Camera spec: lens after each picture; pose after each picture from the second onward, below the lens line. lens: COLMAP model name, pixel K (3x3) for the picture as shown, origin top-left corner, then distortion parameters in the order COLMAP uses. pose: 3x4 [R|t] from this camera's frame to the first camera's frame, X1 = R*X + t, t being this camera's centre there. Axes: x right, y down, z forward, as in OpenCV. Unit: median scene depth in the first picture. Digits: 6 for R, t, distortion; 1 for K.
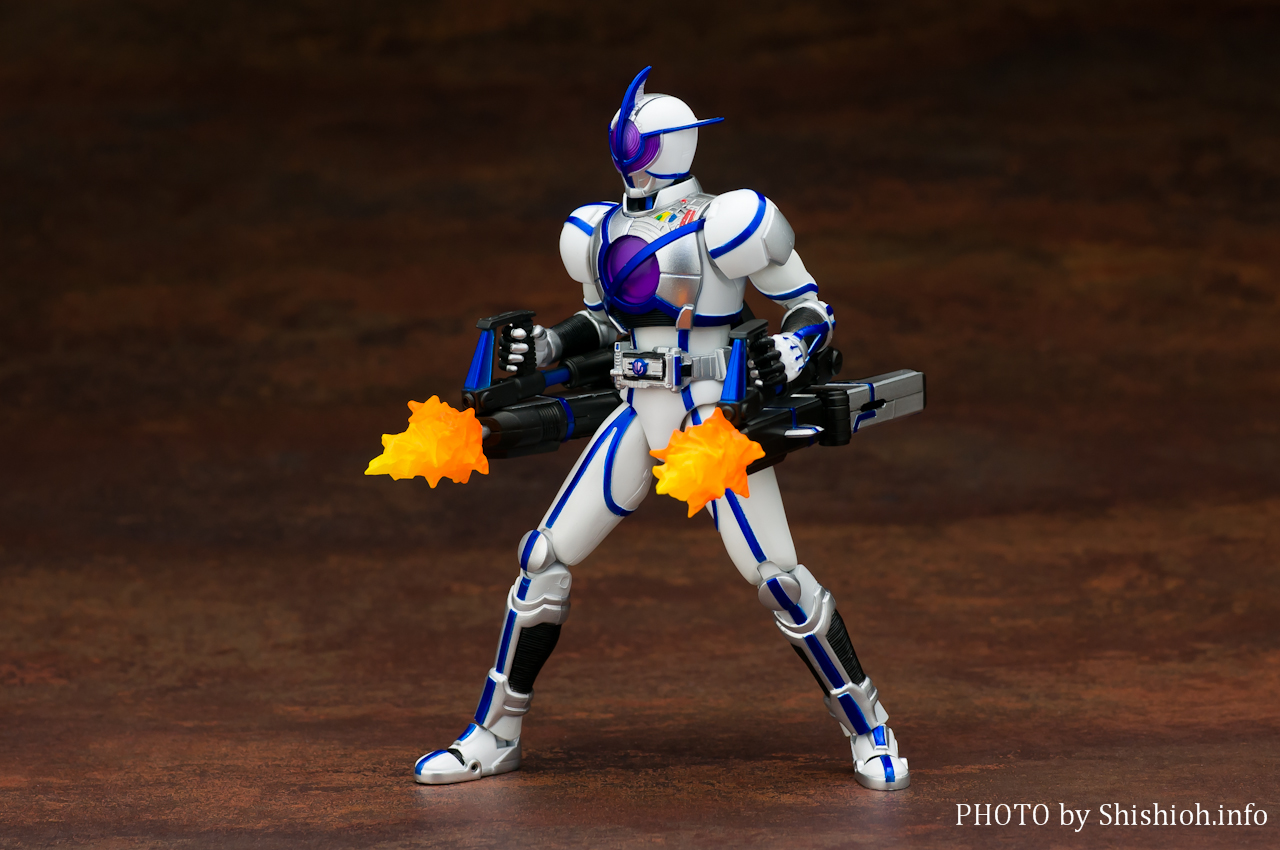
lens RADIAL K [[5326.9, 0, 705.6], [0, 5326.9, 467.8], [0, 0, 1]] dist [-0.036946, 0.000000]
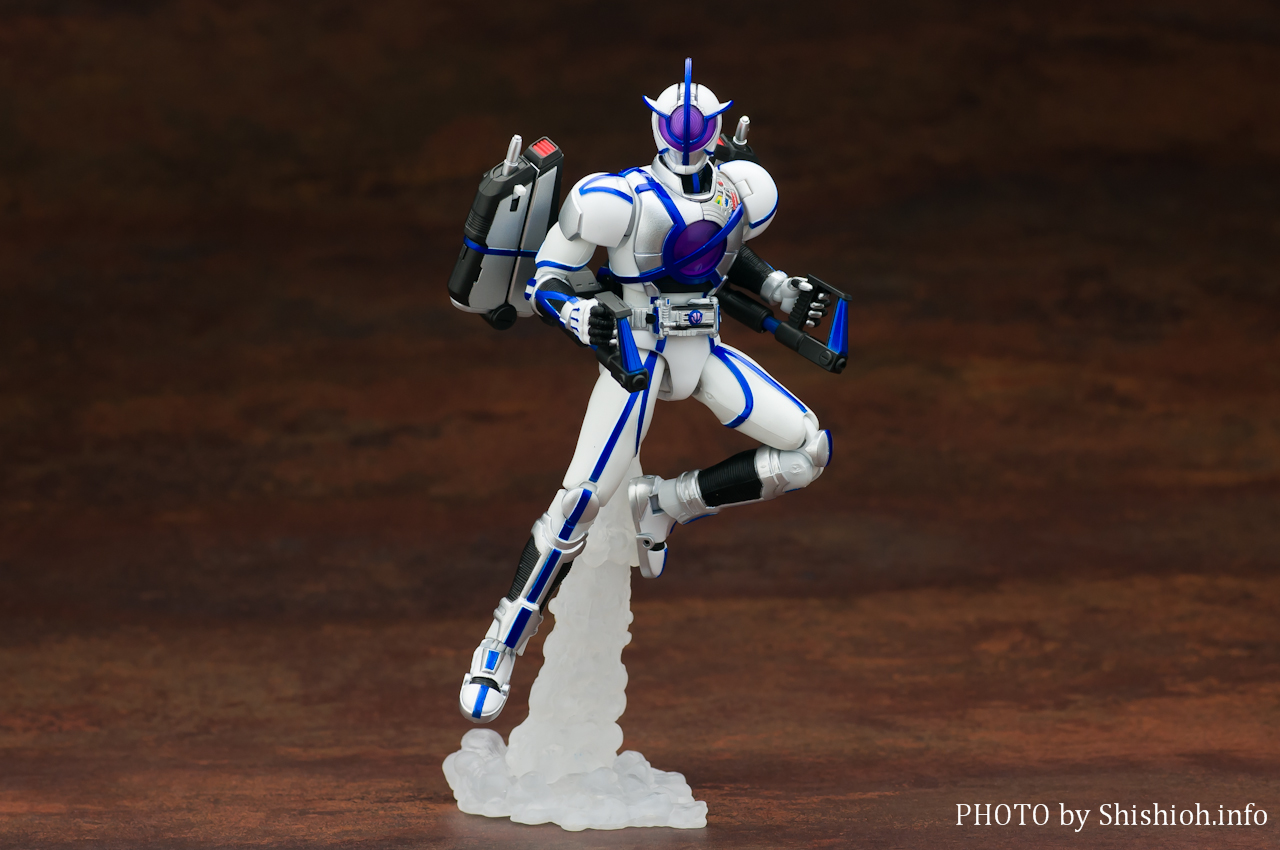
lens RADIAL K [[5326.9, 0, 600.1], [0, 5326.9, 438.2], [0, 0, 1]] dist [-0.036946, 0.000000]
pose [[0.999857, 0.001276, -0.016873, 0.008698], [-0.001947, 0.999206, -0.039798, 0.021894], [0.016809, 0.039826, 0.999065, -0.155512]]
